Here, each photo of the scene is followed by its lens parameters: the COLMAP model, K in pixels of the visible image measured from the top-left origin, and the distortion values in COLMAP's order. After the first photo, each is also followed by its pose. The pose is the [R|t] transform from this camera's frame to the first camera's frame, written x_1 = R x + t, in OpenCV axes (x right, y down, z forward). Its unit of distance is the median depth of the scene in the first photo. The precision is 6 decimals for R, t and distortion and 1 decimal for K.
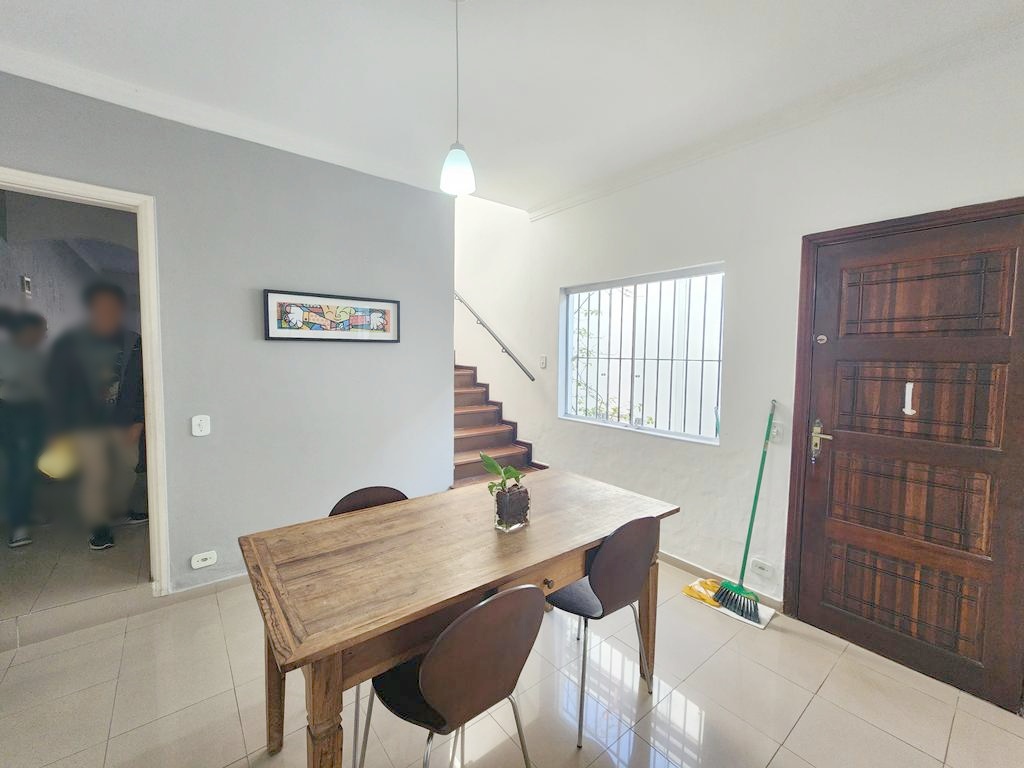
lens RADIAL K [[421.1, 0, 513.0], [0, 421.1, 382.3], [0, 0, 1]] dist [0.000132, -0.000142]
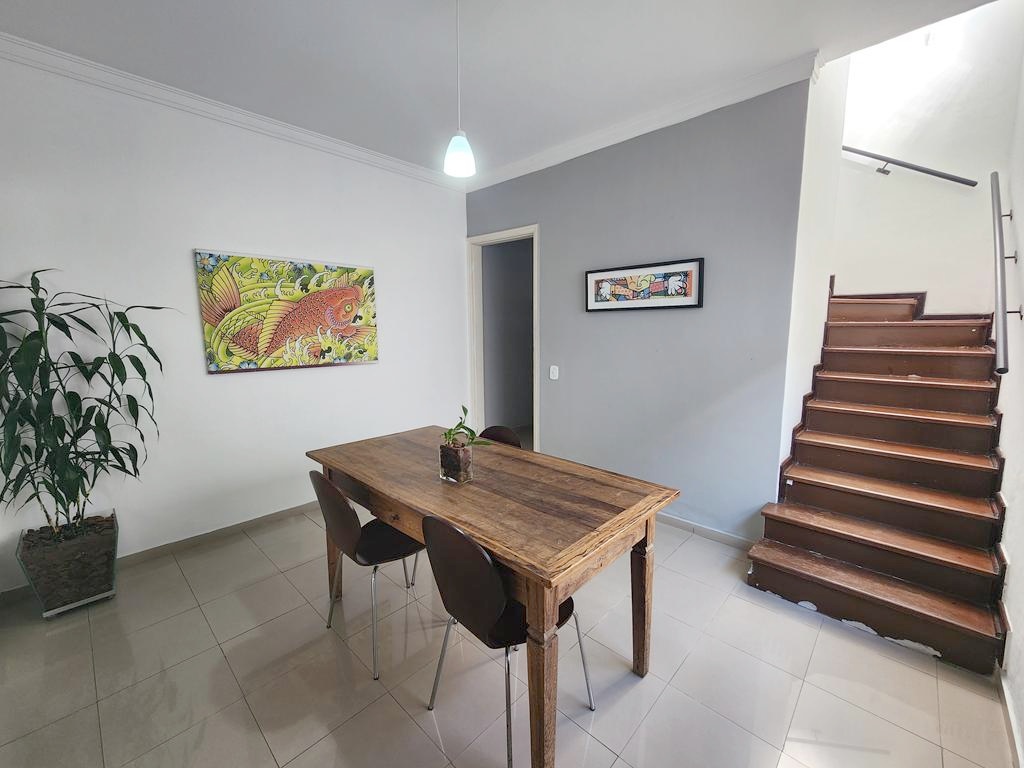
lens RADIAL K [[421.1, 0, 512.8], [0, 421.1, 381.5], [0, 0, 1]] dist [0.000132, -0.000142]
pose [[0.129244, 0.121743, -0.984111, 0.613144], [-0.057093, 0.991702, 0.115184, -0.024804], [0.989968, 0.041299, 0.135122, 0.581547]]
